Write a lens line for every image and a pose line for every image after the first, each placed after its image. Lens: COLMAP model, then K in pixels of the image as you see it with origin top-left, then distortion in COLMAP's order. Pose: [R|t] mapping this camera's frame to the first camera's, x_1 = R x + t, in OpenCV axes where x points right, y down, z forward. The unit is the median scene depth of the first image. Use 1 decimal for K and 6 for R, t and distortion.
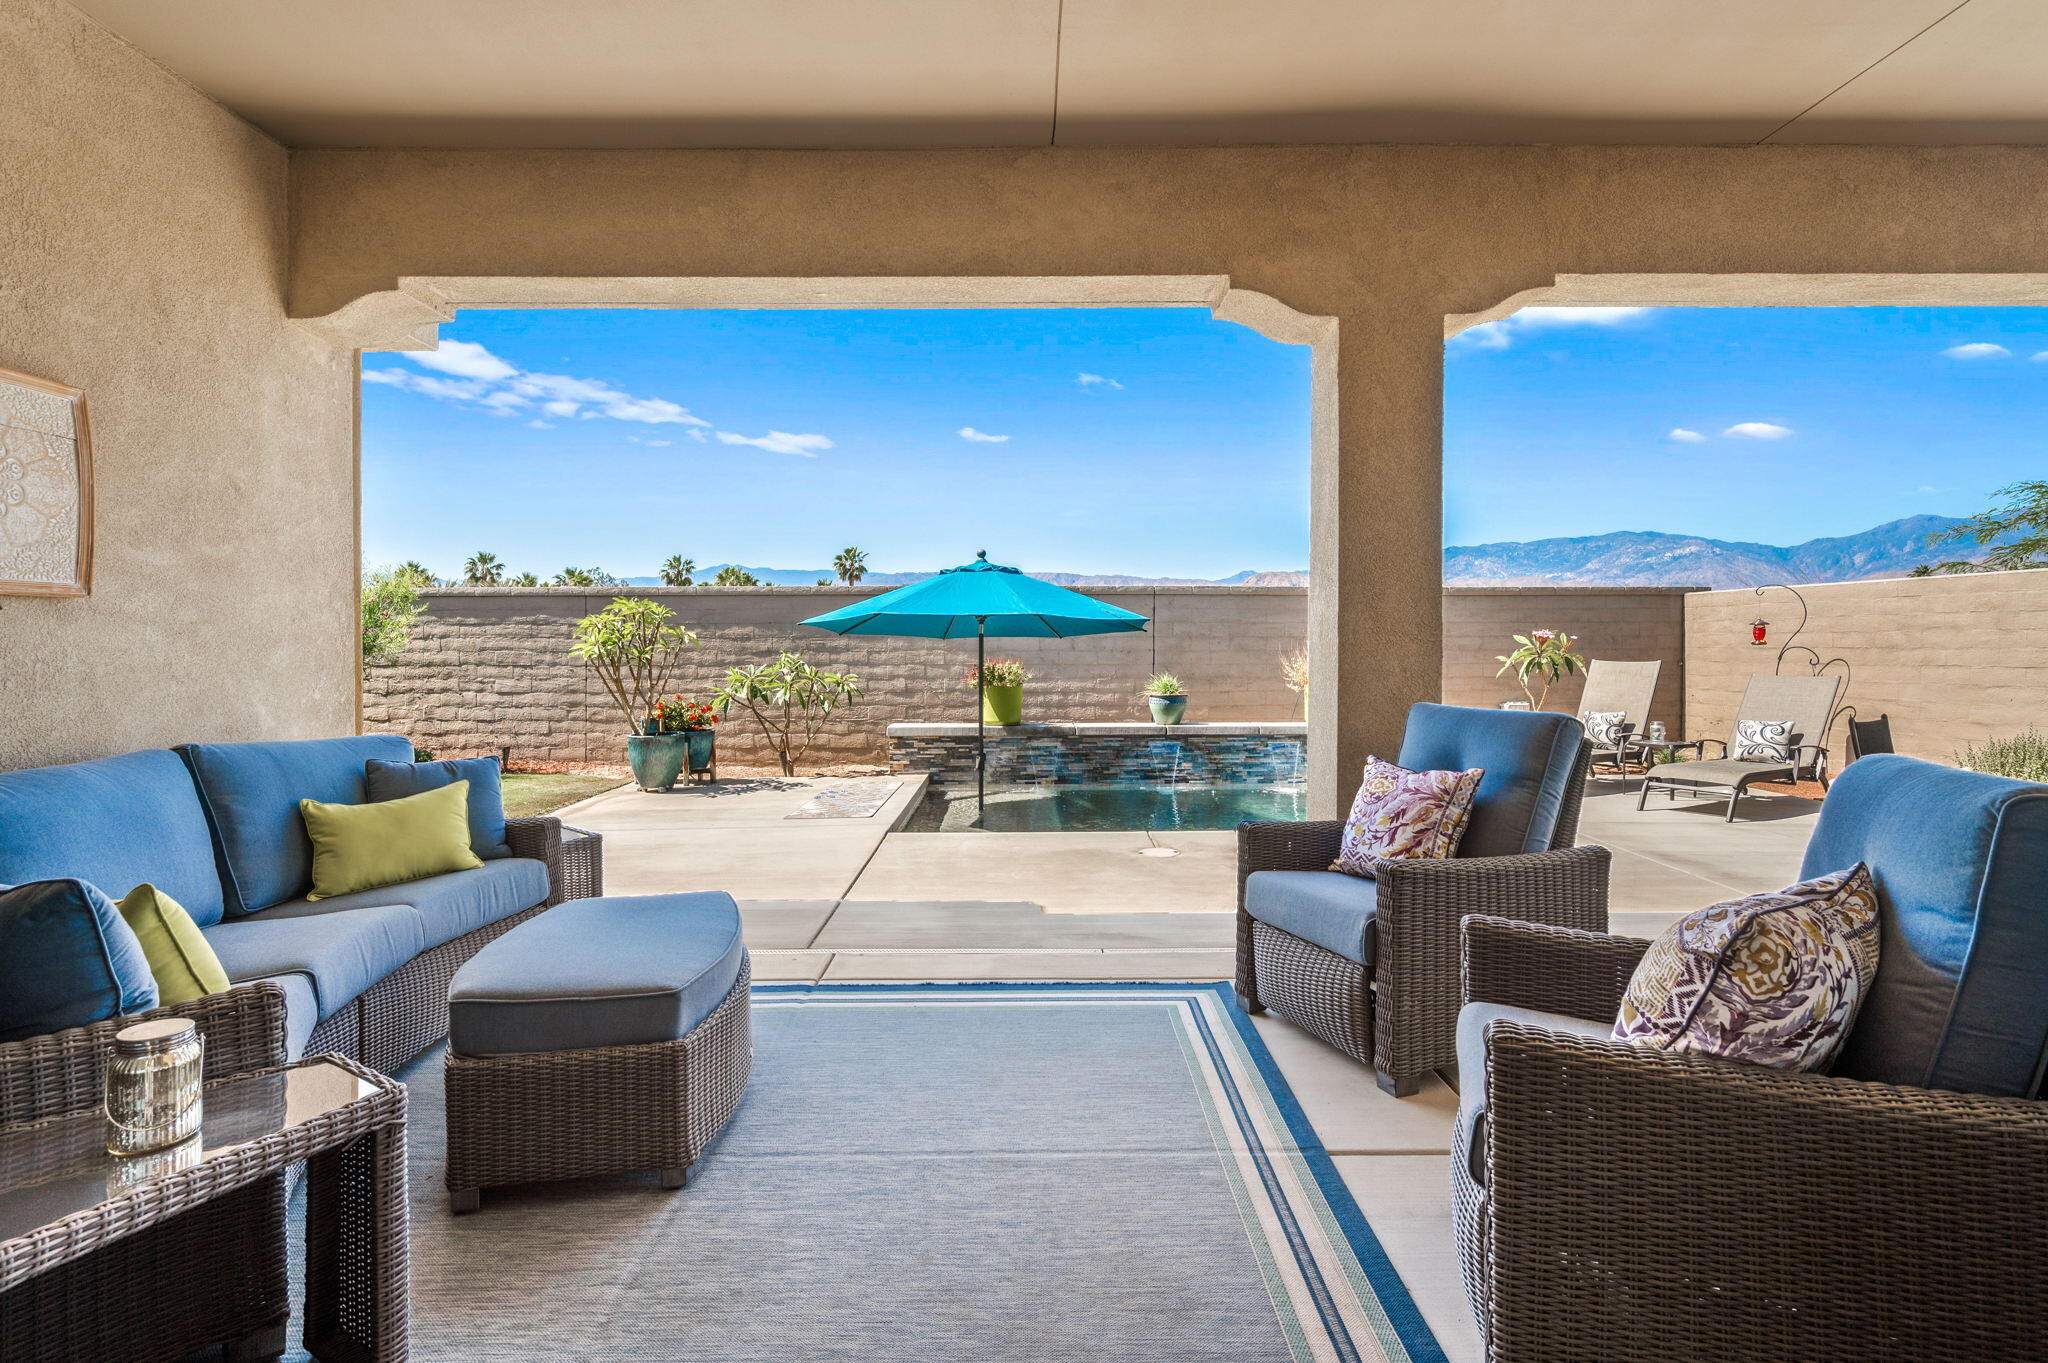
lens RADIAL K [[1007.1, 0, 1010.6], [0, 1007.1, 670.5], [0, 0, 1]] dist [-0.001896, -0.000551]
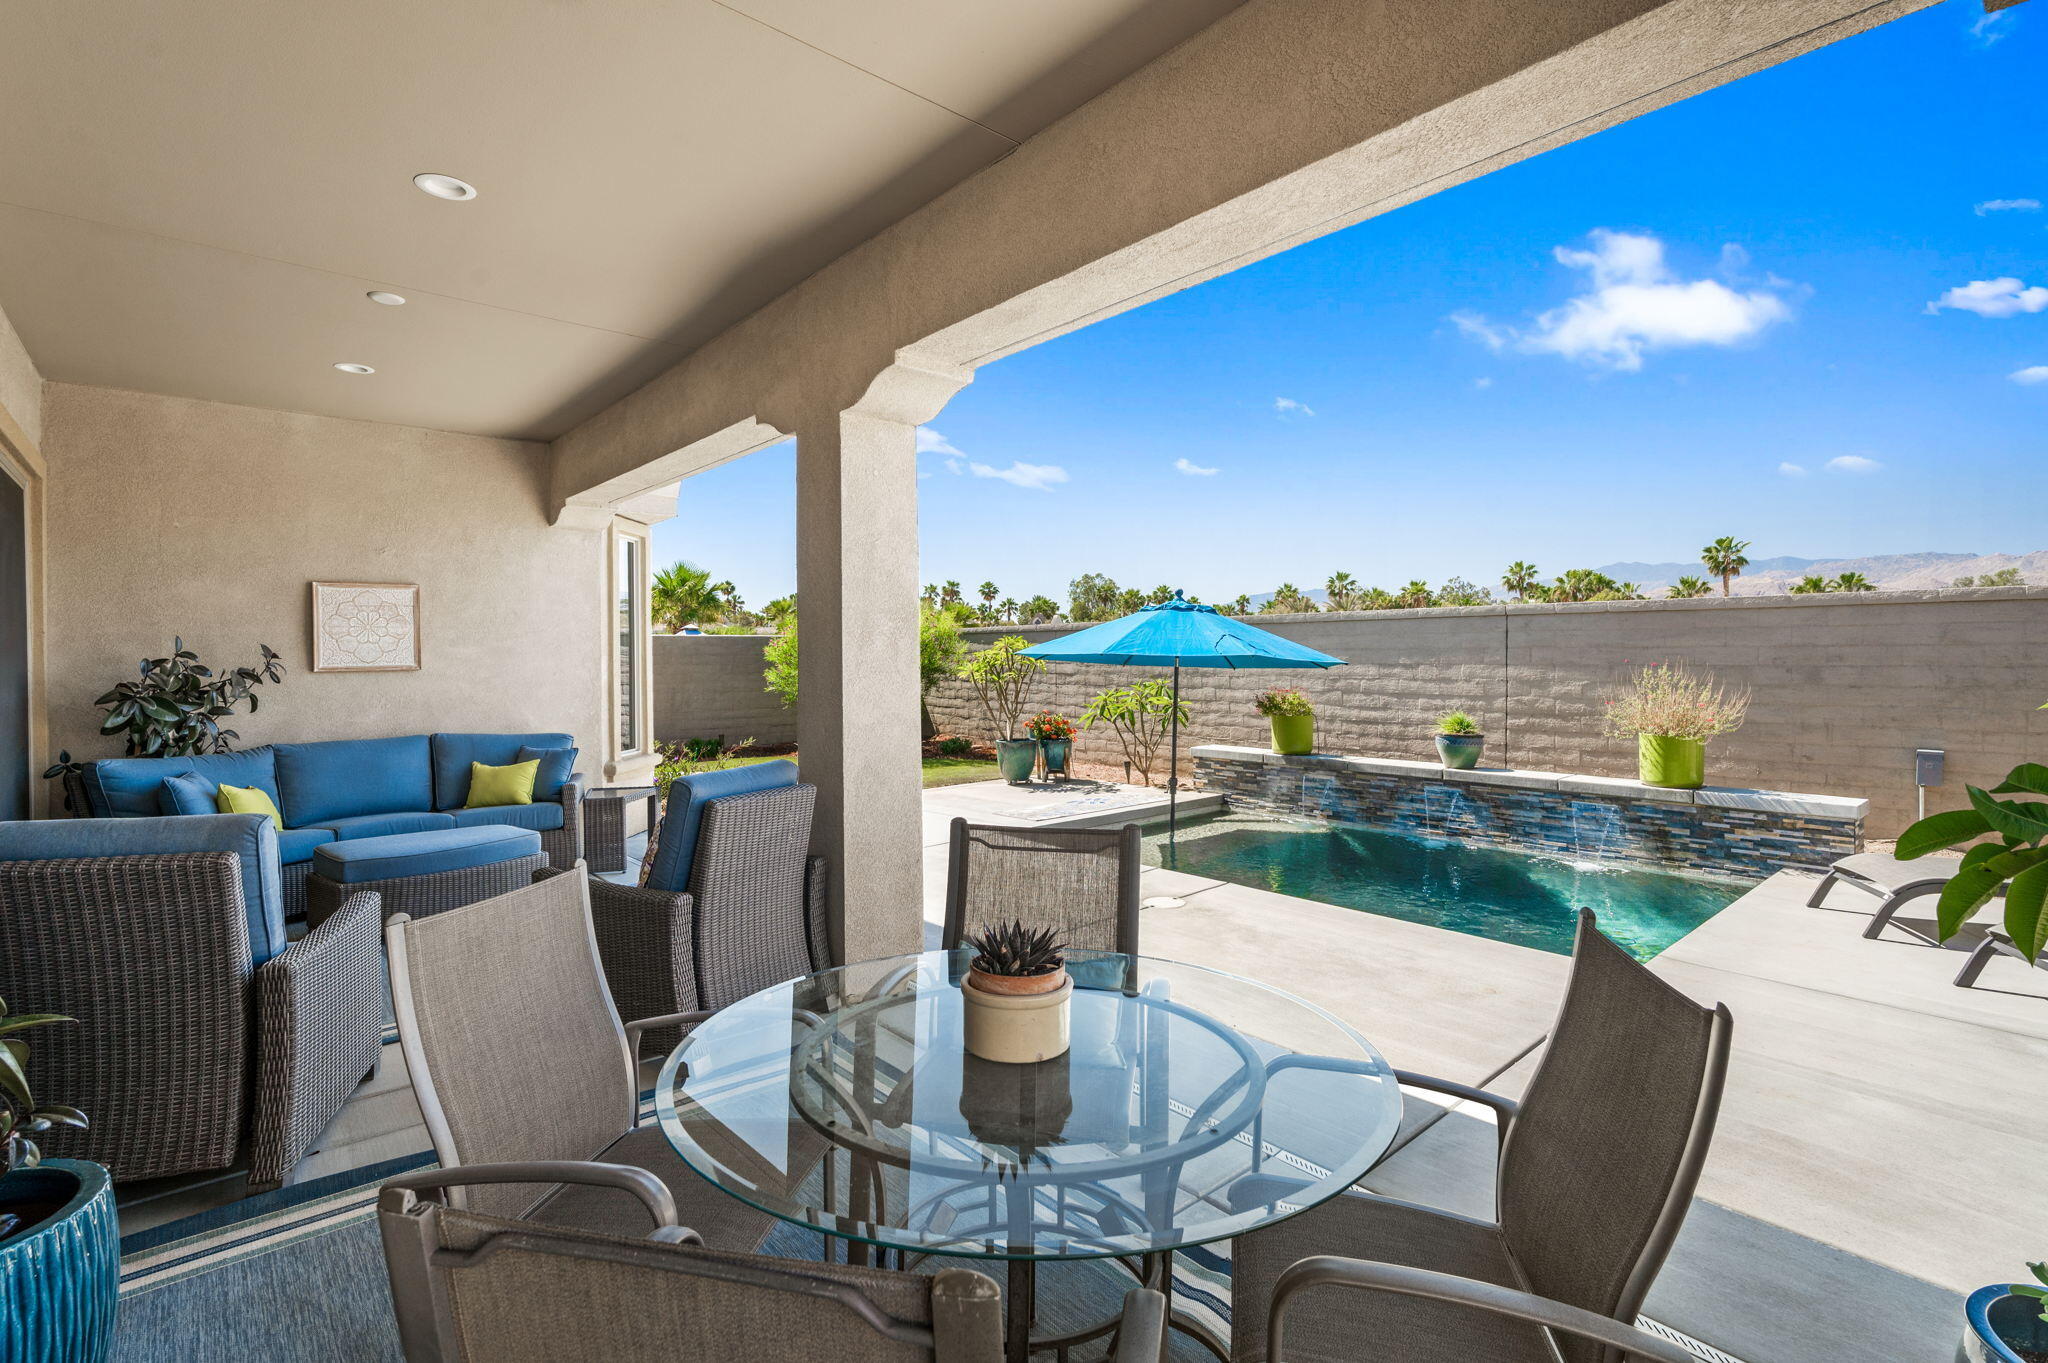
lens RADIAL K [[930.9, 0, 1020.1], [0, 930.9, 663.5], [0, 0, 1]] dist [-0.012382, -0.000638]
pose [[0.658536, 0.005304, -0.752531, 0.540669], [-0.012299, 0.999917, -0.003716, -0.030818], [0.752449, 0.011703, 0.658547, 0.195086]]
